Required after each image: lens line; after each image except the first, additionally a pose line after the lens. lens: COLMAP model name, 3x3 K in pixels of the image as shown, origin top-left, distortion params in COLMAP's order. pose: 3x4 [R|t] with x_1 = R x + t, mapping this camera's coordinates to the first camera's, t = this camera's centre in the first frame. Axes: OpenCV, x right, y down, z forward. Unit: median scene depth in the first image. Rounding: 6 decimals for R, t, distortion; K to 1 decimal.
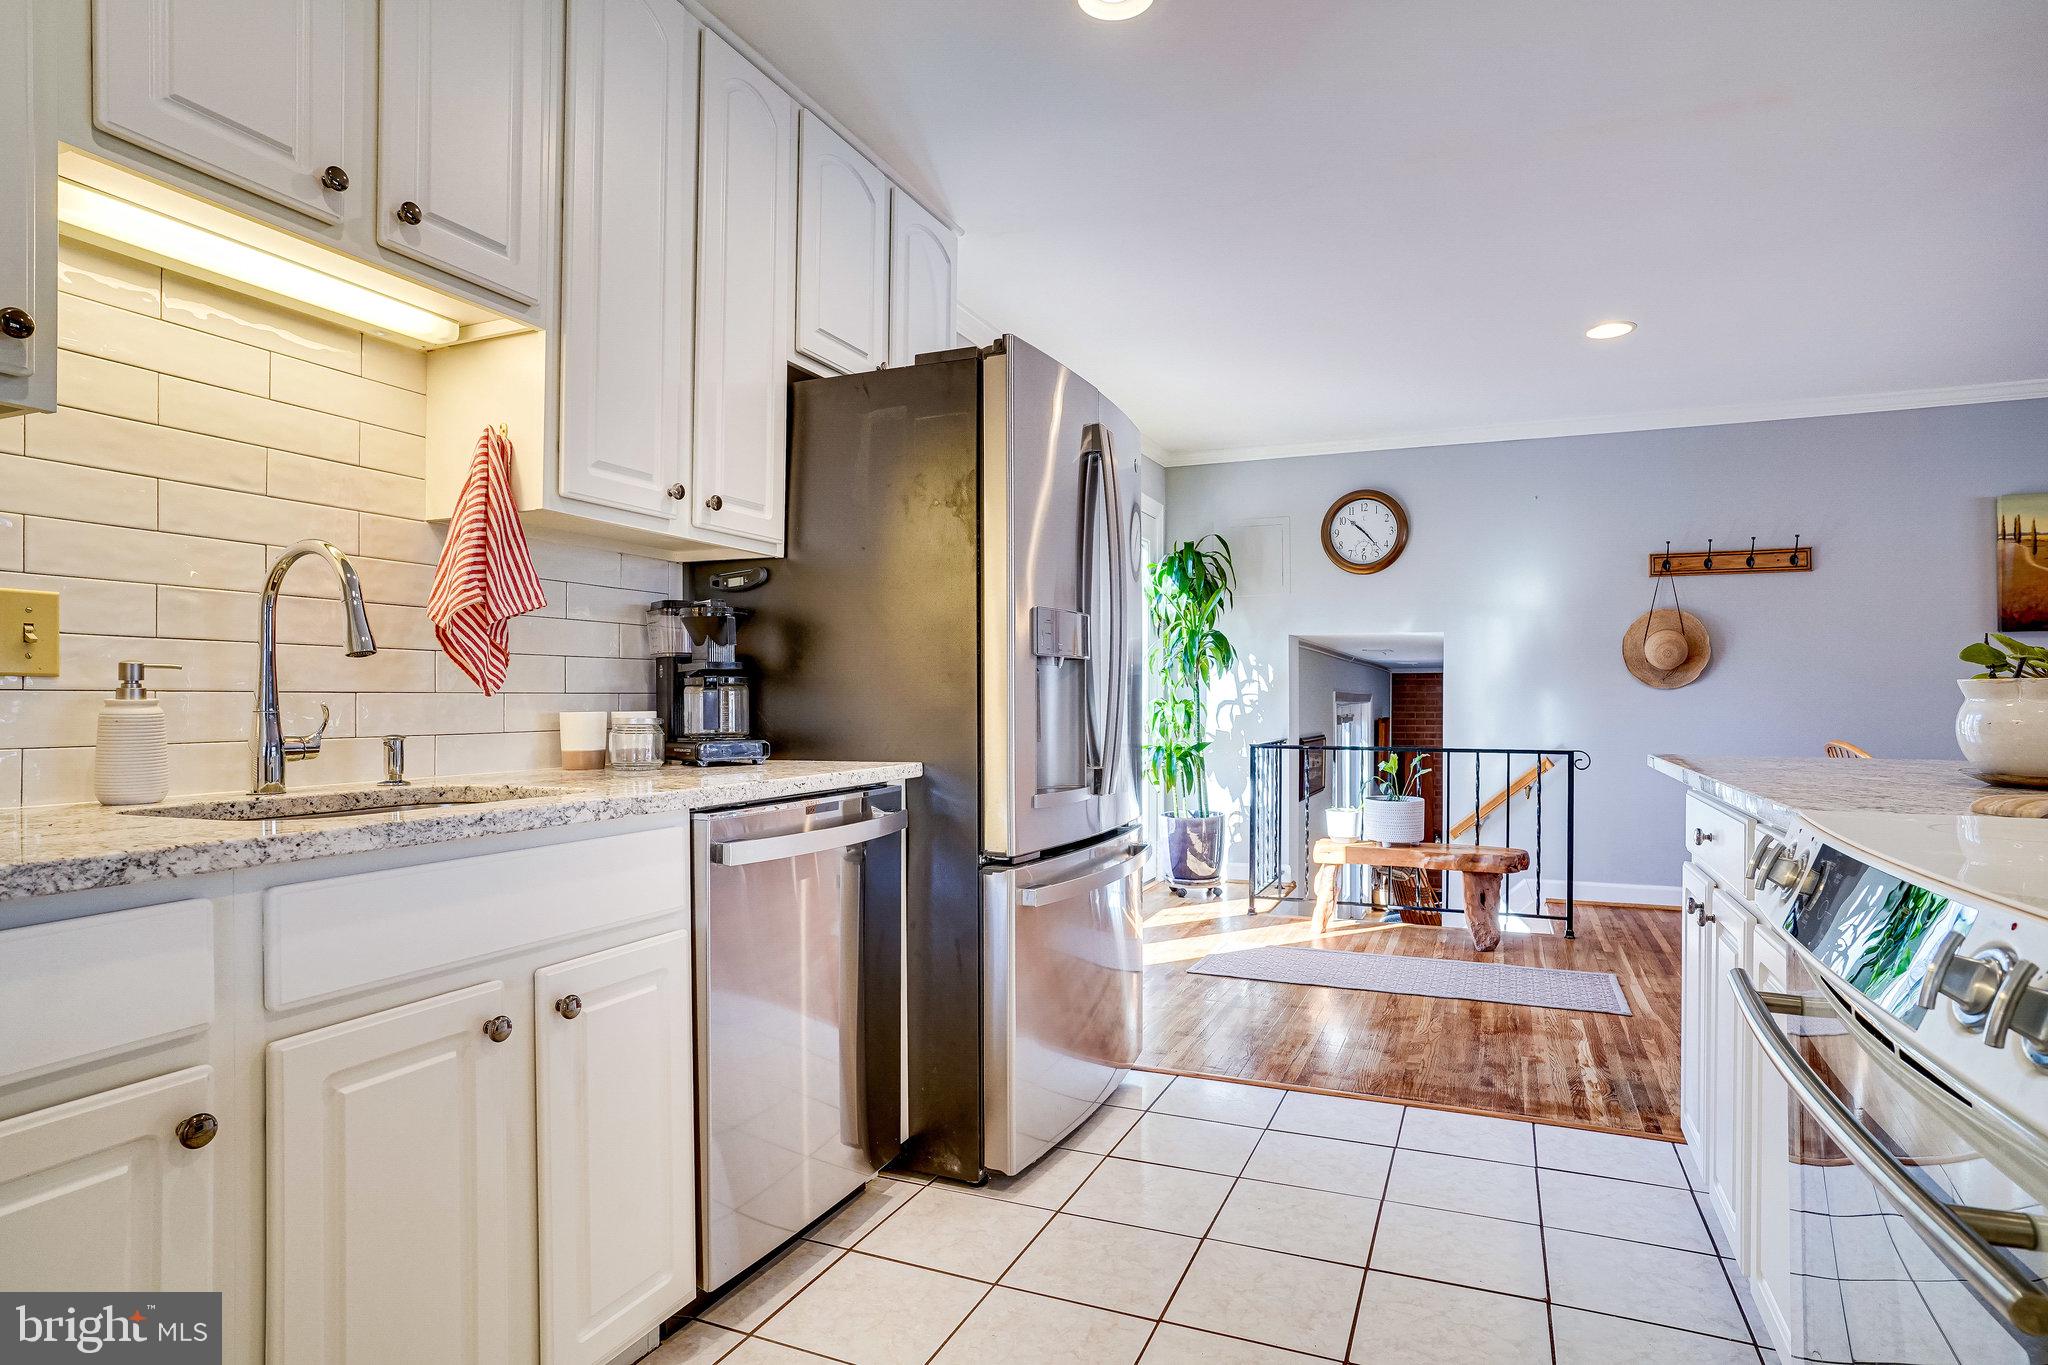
lens RADIAL K [[1158.8, 0, 1040.5], [0, 1158.8, 697.1], [0, 0, 1]] dist [-0.000742, 0.003861]
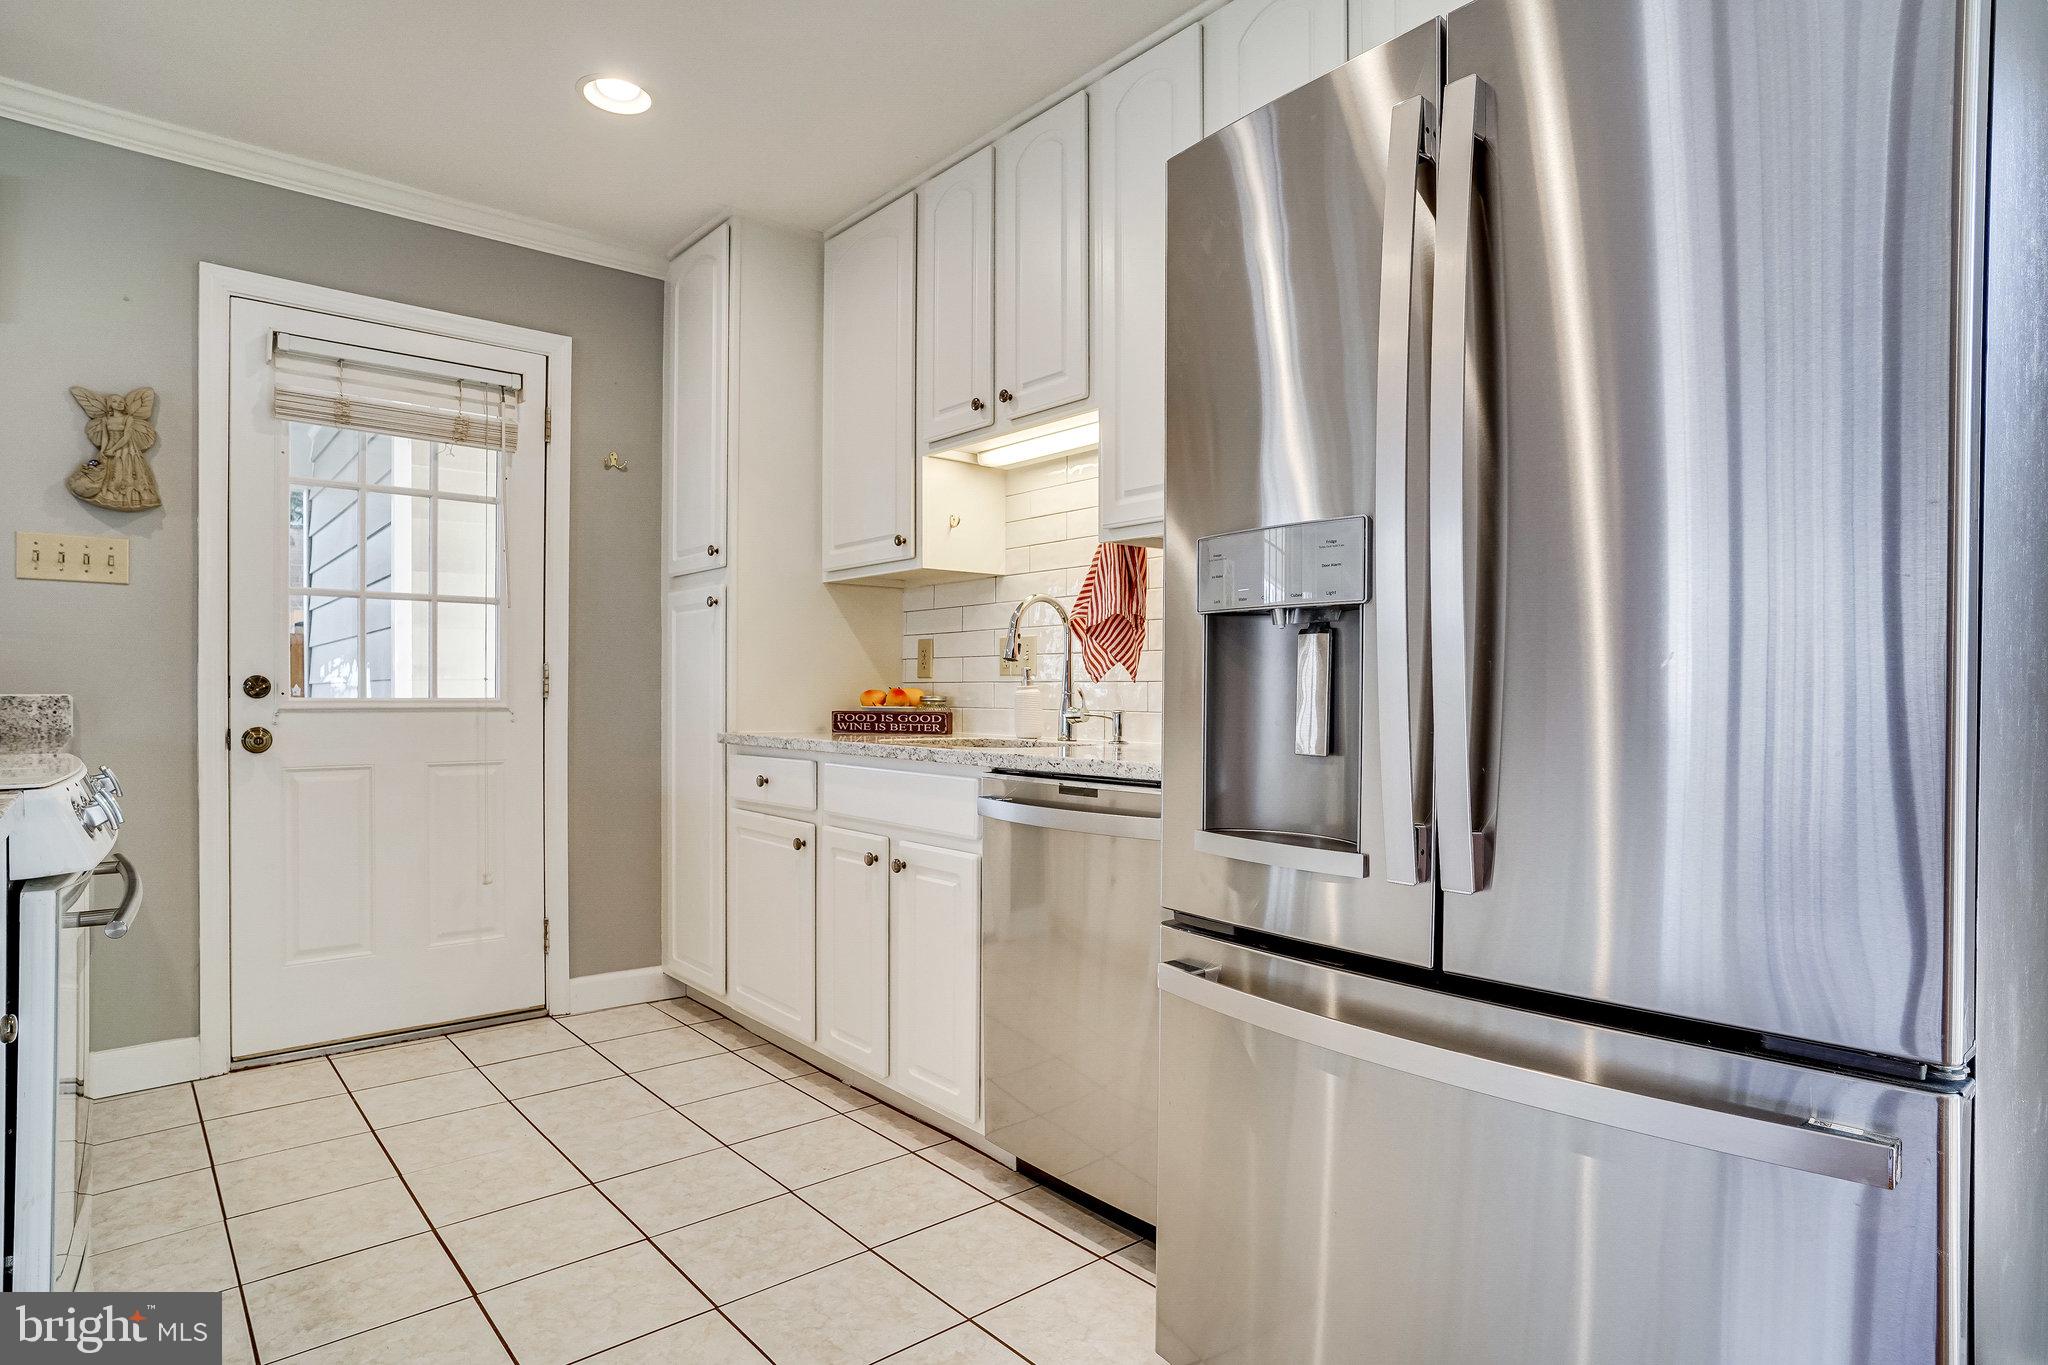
lens RADIAL K [[1099.1, 0, 1015.4], [0, 1099.1, 701.5], [0, 0, 1]] dist [-0.036119, 0.020106]
pose [[-0.481924, 0.010353, -0.876152, 0.261568], [0.000745, 0.999935, 0.011406, 0.002287], [0.876213, 0.004844, -0.481900, 0.547362]]
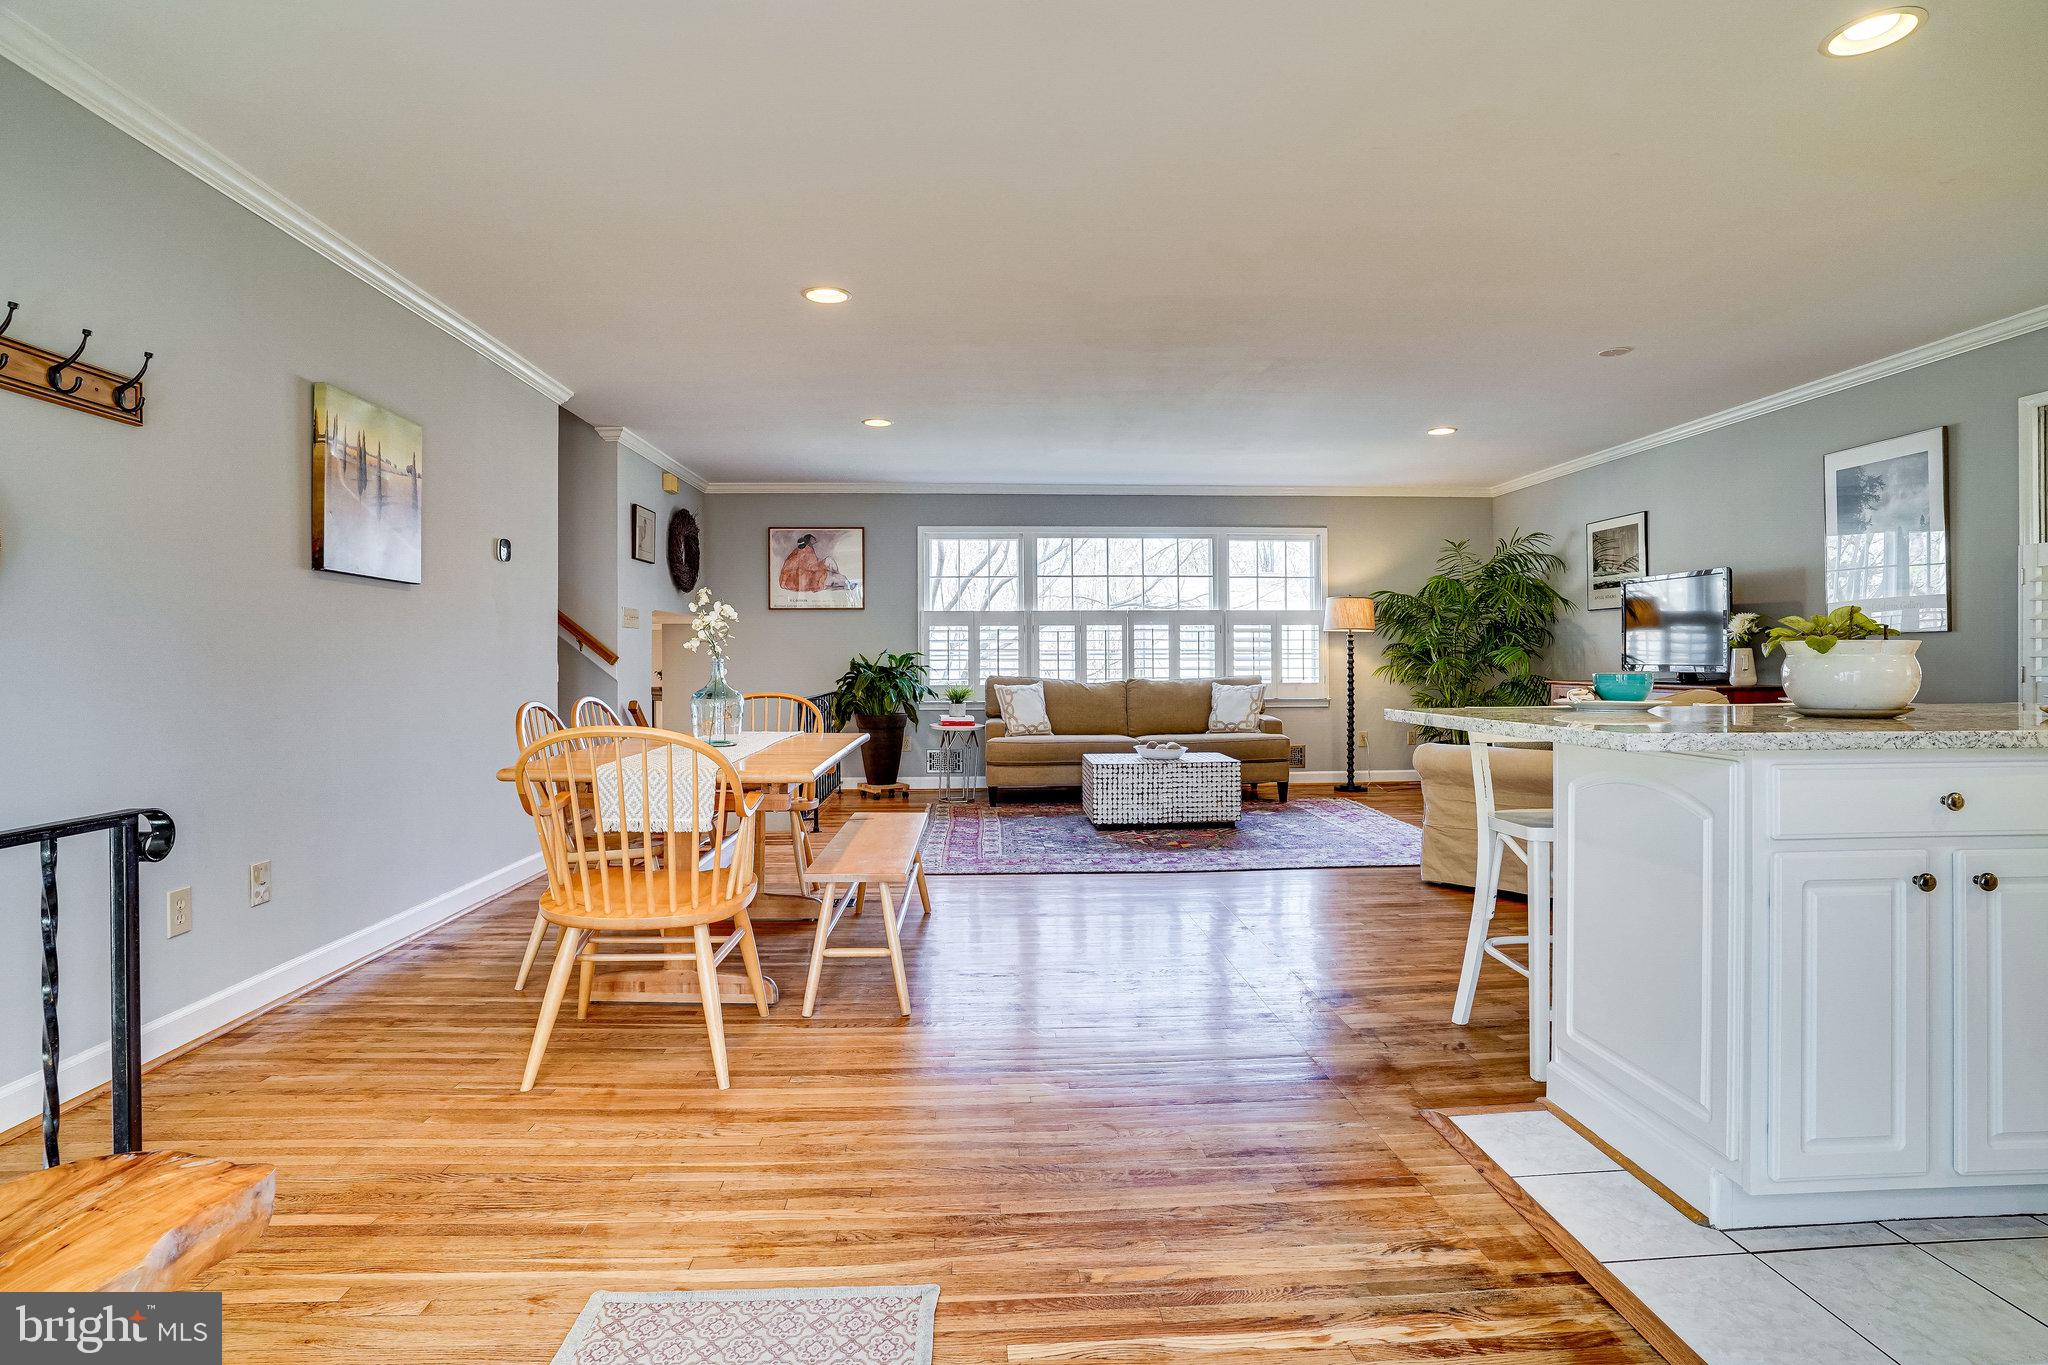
lens RADIAL K [[1043.9, 0, 1056.4], [0, 1043.9, 656.0], [0, 0, 1]] dist [-0.041120, 0.021137]
pose [[-0.445715, 0.005590, 0.895158, 0.058023], [0.000665, 0.999982, -0.005914, 0.001950], [-0.895175, -0.002041, -0.445710, 0.800422]]
